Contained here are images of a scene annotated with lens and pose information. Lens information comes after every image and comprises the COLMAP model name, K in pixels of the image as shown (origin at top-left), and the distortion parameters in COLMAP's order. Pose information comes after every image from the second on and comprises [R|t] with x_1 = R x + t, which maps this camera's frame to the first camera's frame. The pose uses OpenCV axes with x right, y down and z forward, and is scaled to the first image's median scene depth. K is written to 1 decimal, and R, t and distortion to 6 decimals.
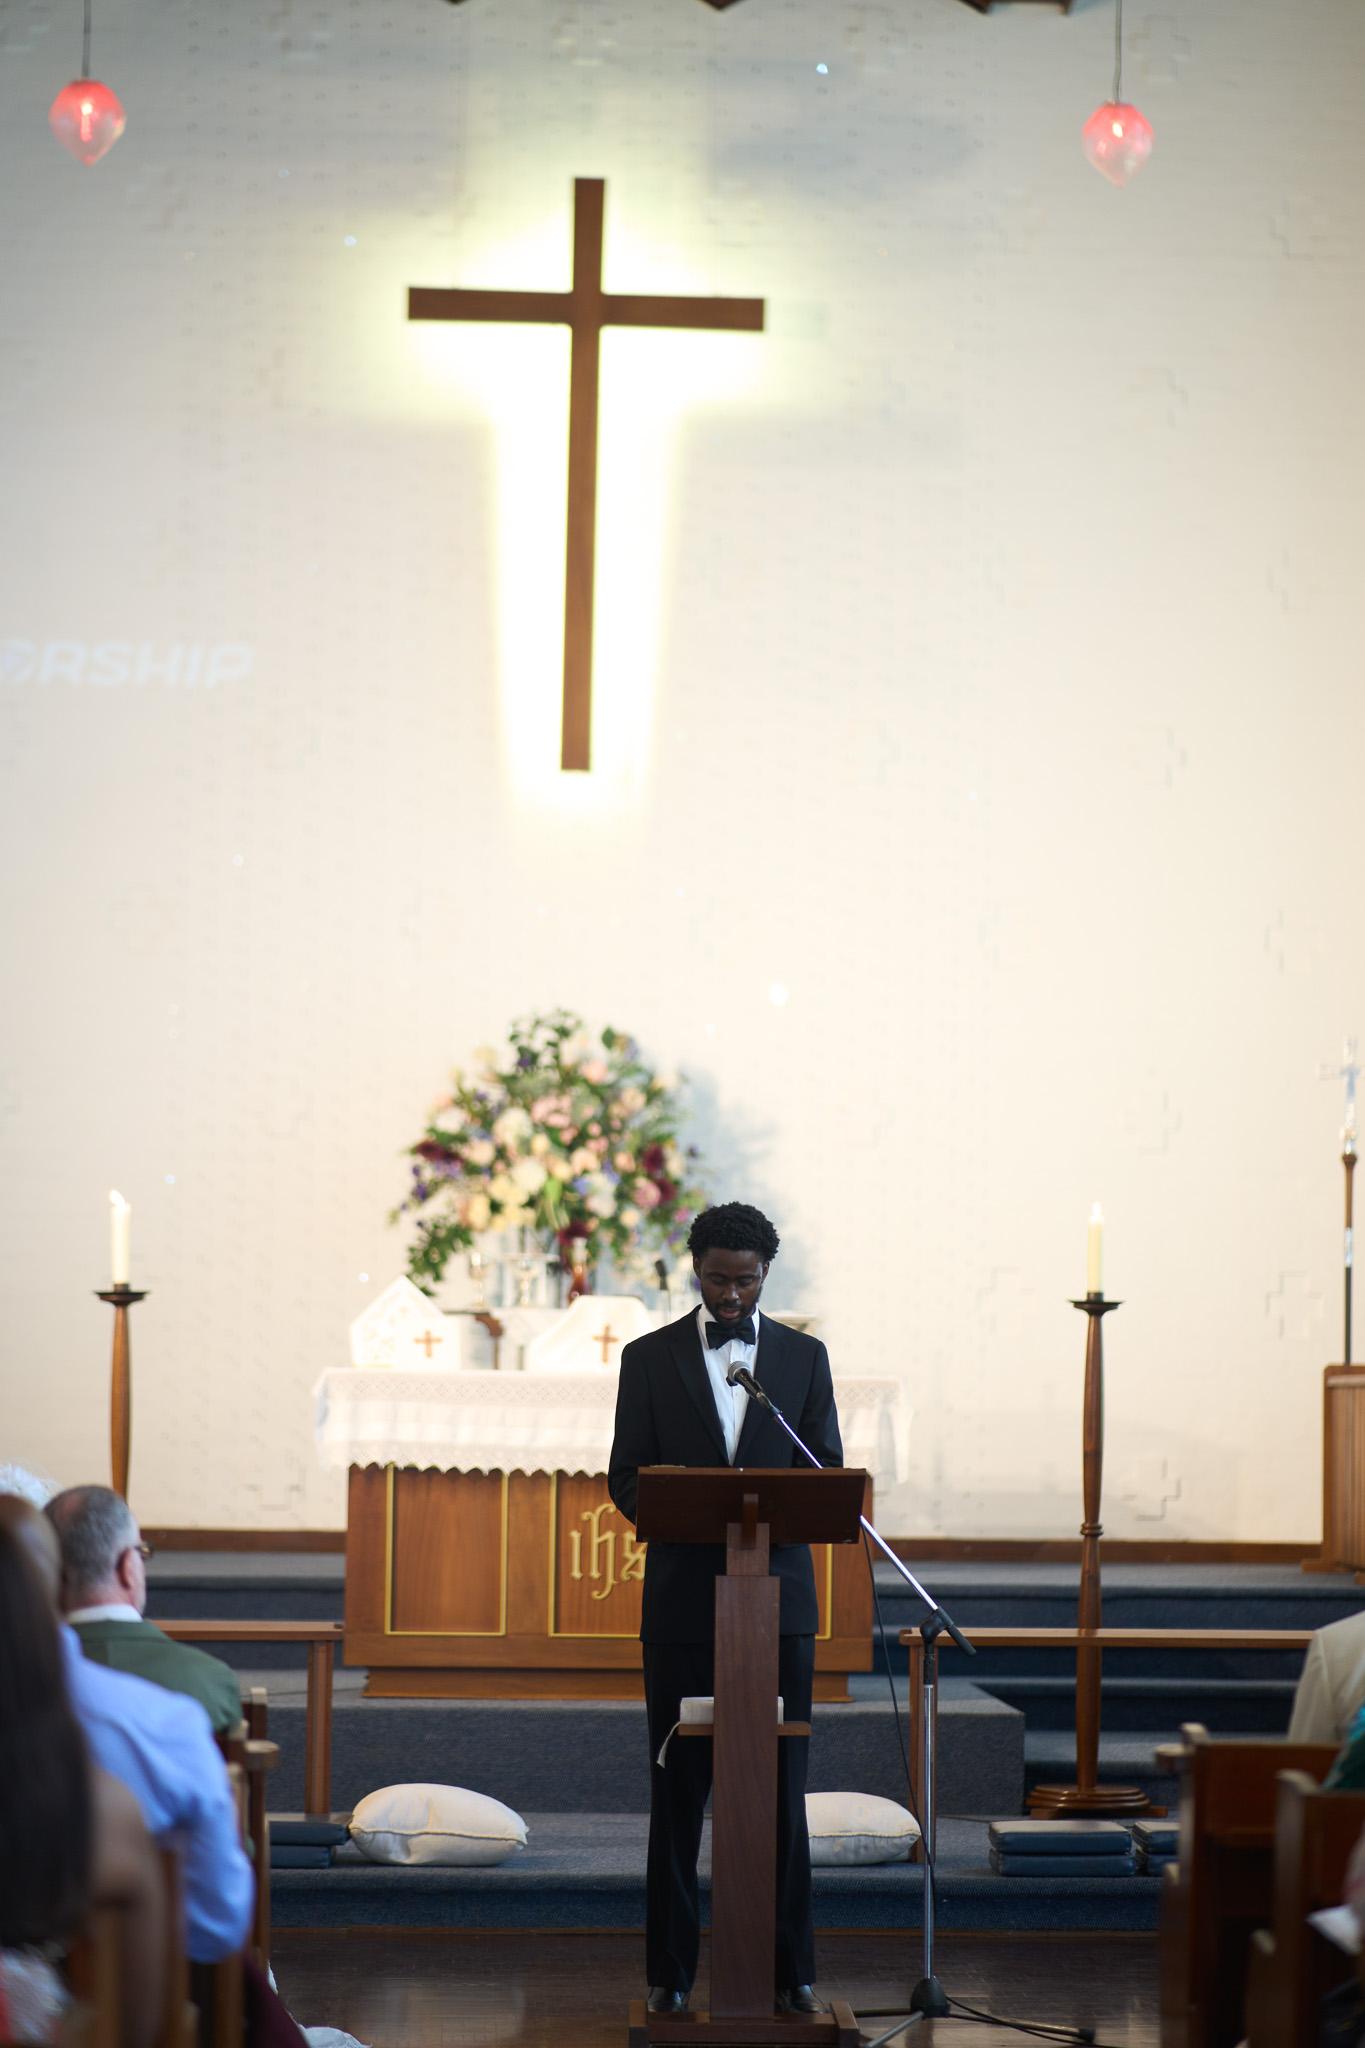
lens RADIAL K [[4868.7, 0, 686.9], [0, 4868.7, 1028.6], [0, 0, 1]] dist [-0.092348, 0.000000]
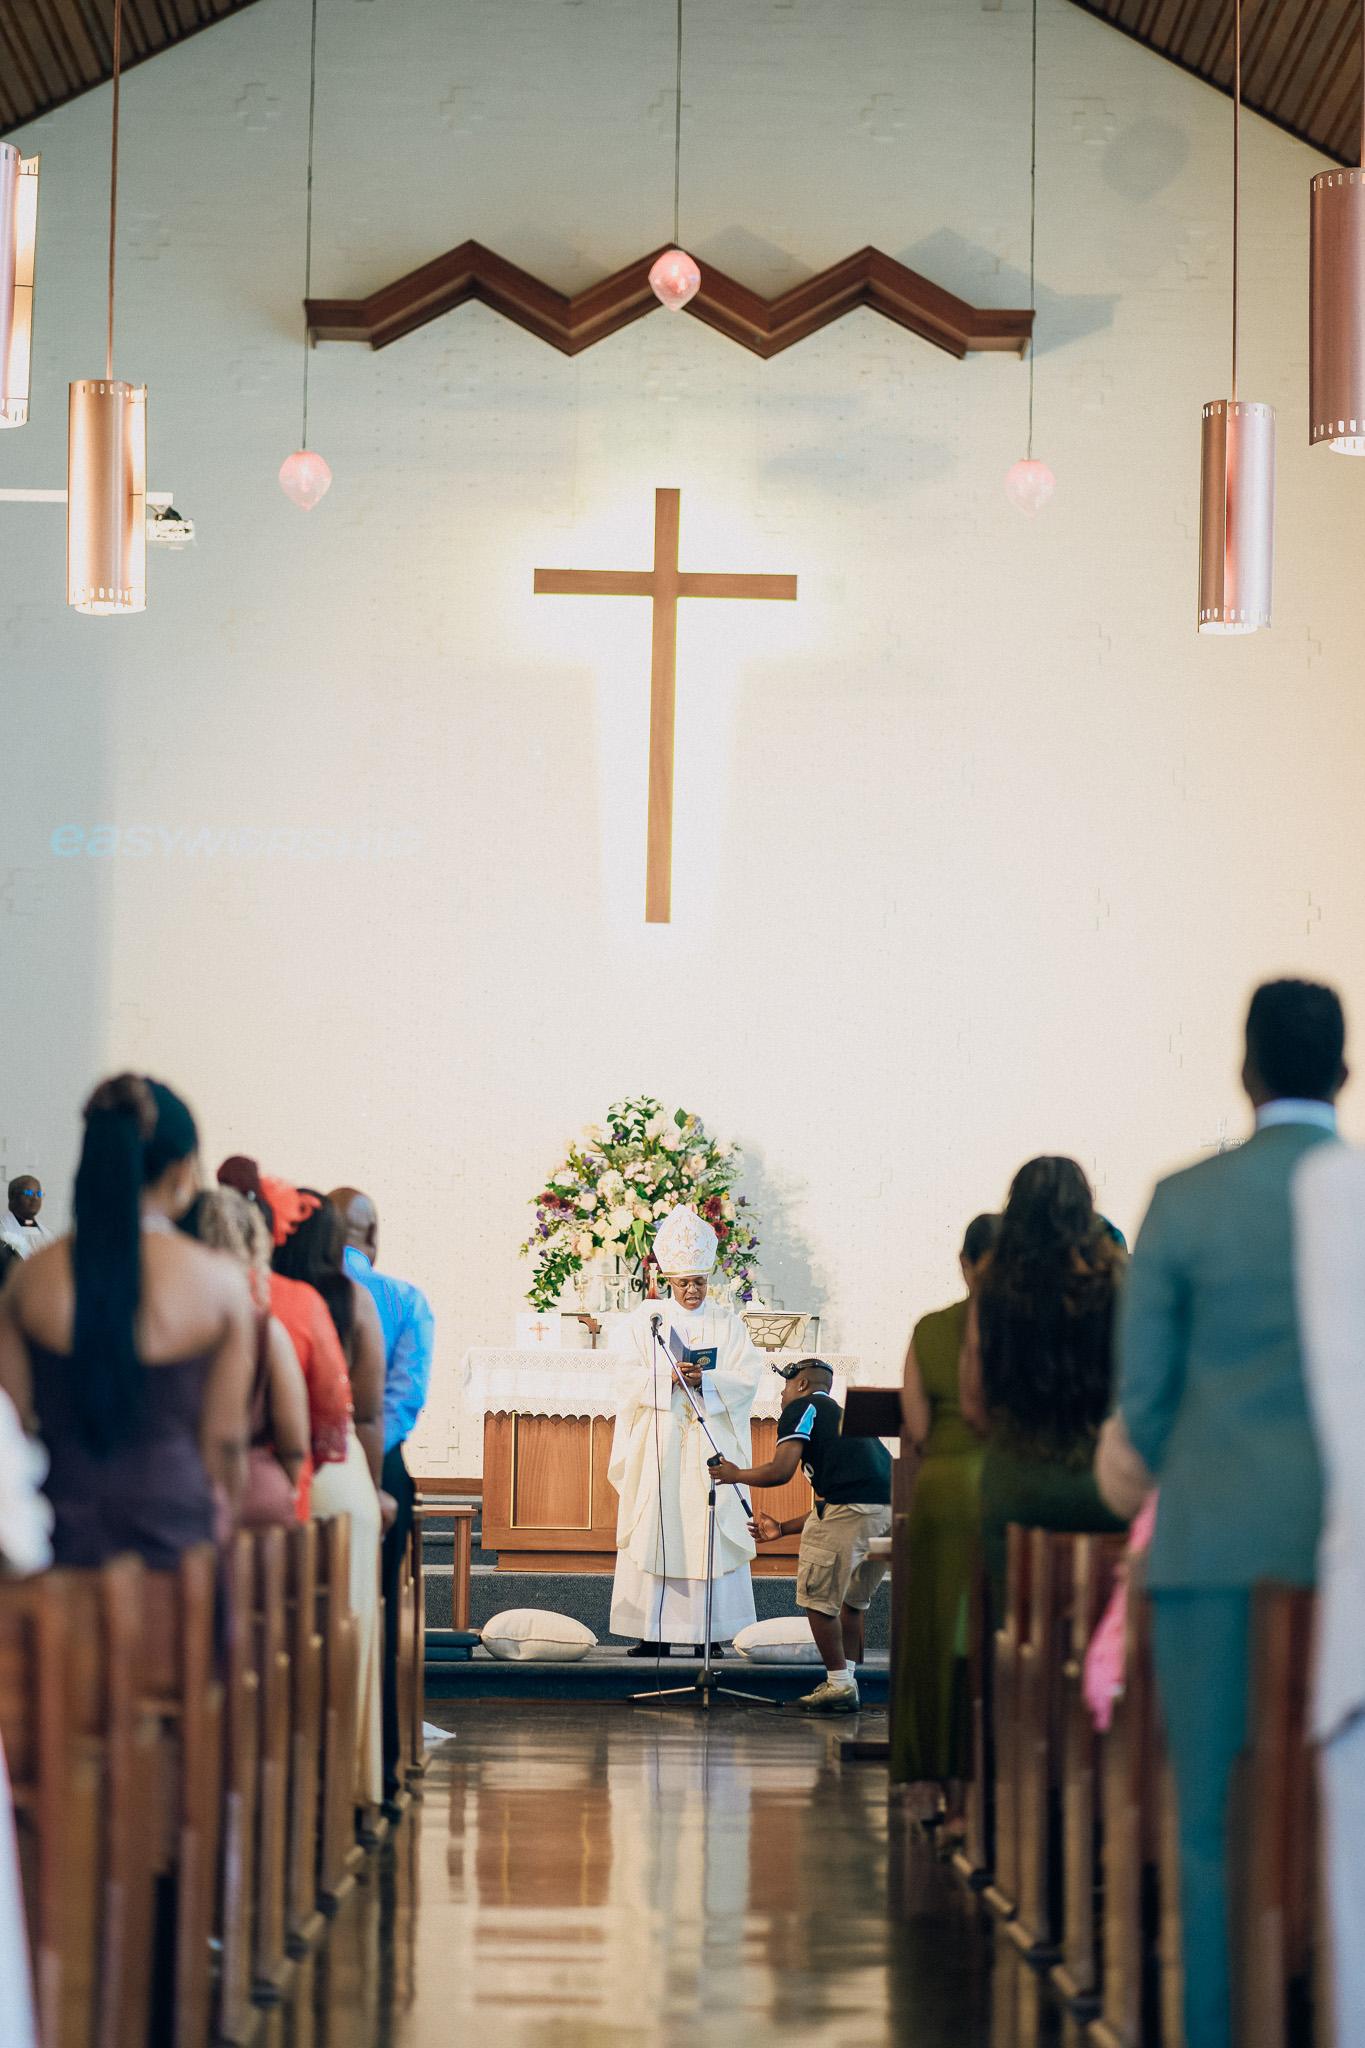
lens RADIAL K [[4868.7, 0, 680.3], [0, 4868.7, 1021.0], [0, 0, 1]] dist [-0.092348, 0.000000]
pose [[0.999293, -0.000516, -0.037588, 0.035587], [-0.000028, 0.999895, -0.014470, -0.005640], [0.037591, 0.014460, 0.999189, -0.371850]]
